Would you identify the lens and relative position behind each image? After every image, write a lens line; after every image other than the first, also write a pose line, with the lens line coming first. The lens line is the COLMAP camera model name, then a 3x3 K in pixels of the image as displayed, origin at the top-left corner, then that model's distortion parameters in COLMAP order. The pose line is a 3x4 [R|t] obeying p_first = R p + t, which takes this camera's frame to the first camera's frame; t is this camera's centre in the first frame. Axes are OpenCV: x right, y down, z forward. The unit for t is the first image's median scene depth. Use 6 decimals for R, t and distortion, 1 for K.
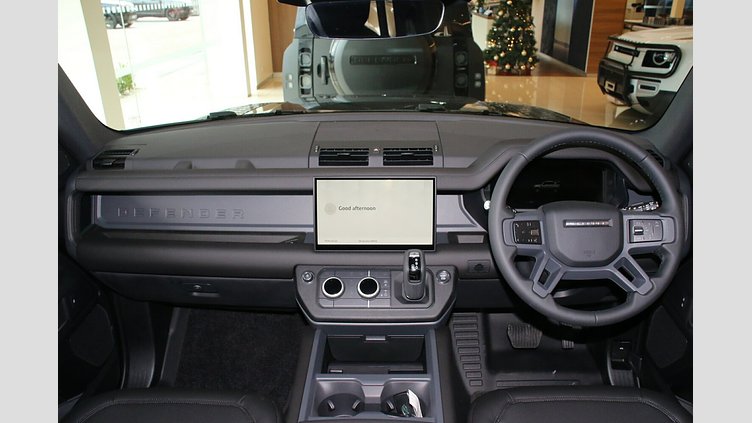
lens RADIAL K [[623.0, 0, 376.0], [0, 623.0, 211.5], [0, 0, 1]] dist [-0.056707, 0.003200]
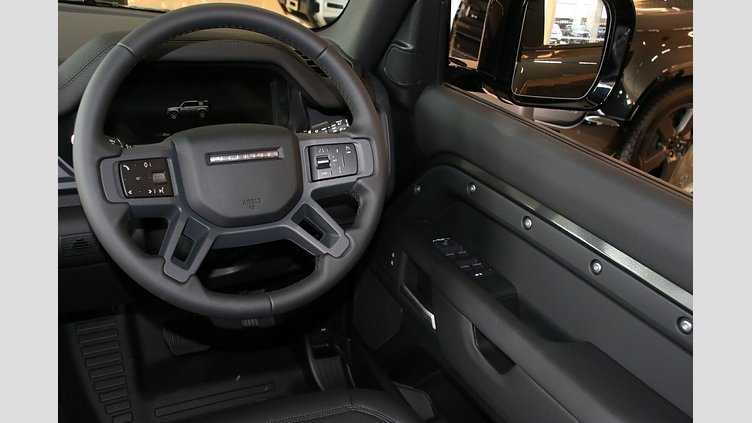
lens RADIAL K [[717.1, 0, 376.0], [0, 717.1, 211.5], [0, 0, 1]] dist [-0.000164, -0.000190]
pose [[0.898001, -0.102696, 0.427841, 0.142082], [0.079905, 0.994275, 0.070945, 0.033658], [-0.432677, -0.029522, 0.901066, 0.279679]]
